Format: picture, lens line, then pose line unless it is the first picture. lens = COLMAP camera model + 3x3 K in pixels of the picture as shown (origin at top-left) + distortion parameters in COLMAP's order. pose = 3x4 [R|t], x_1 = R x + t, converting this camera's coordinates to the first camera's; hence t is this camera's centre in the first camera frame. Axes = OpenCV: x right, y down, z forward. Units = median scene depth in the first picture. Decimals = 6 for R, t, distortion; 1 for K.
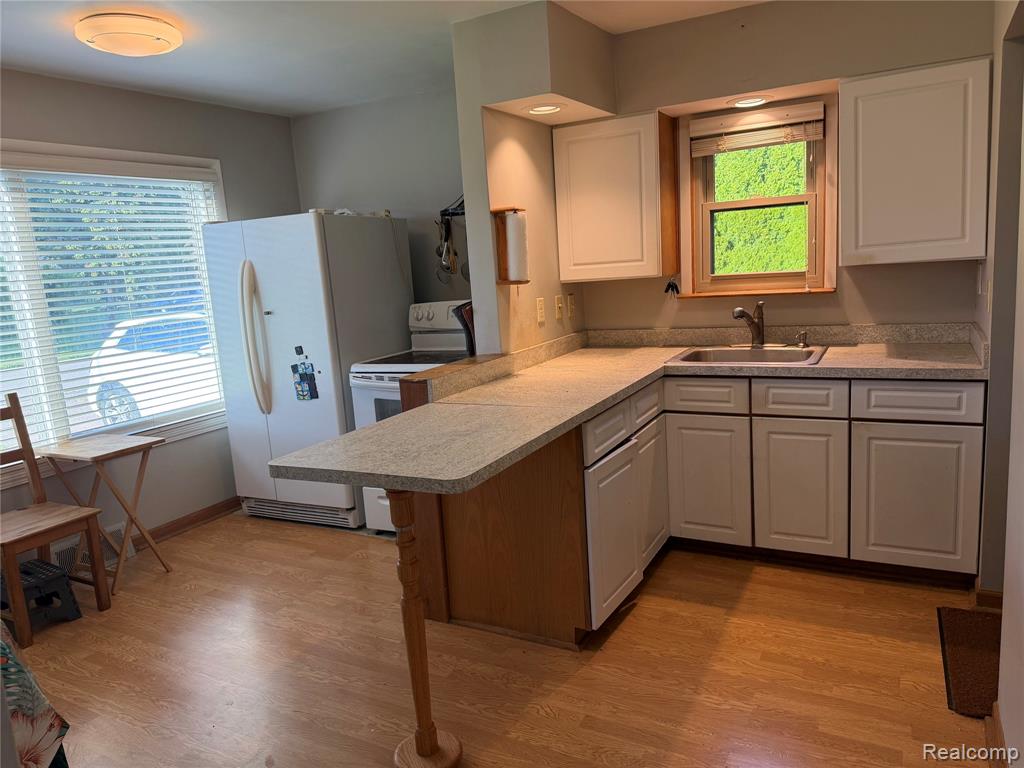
lens RADIAL K [[722.2, 0, 516.9], [0, 722.2, 386.2], [0, 0, 1]] dist [0.130103, -0.219226]
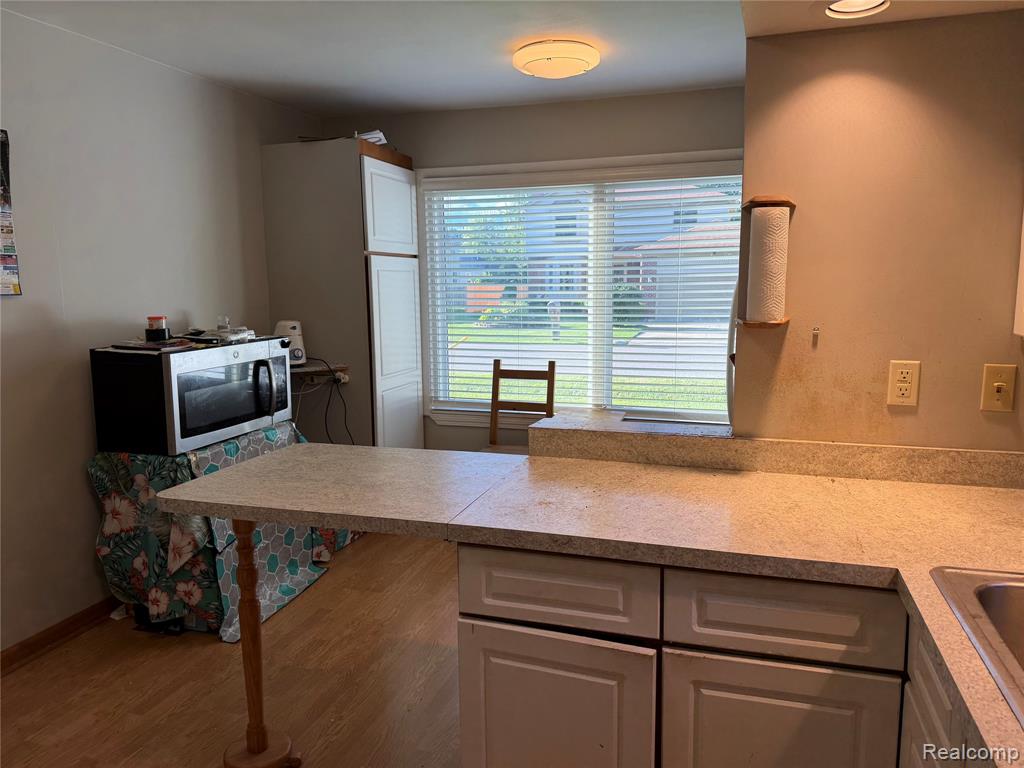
lens RADIAL K [[722.2, 0, 516.9], [0, 722.2, 386.2], [0, 0, 1]] dist [0.130103, -0.219226]
pose [[0.171808, 0.208060, -0.962909, 0.557226], [-0.159307, 0.970446, 0.181264, -0.171122], [0.972164, 0.122256, 0.199876, 0.674533]]
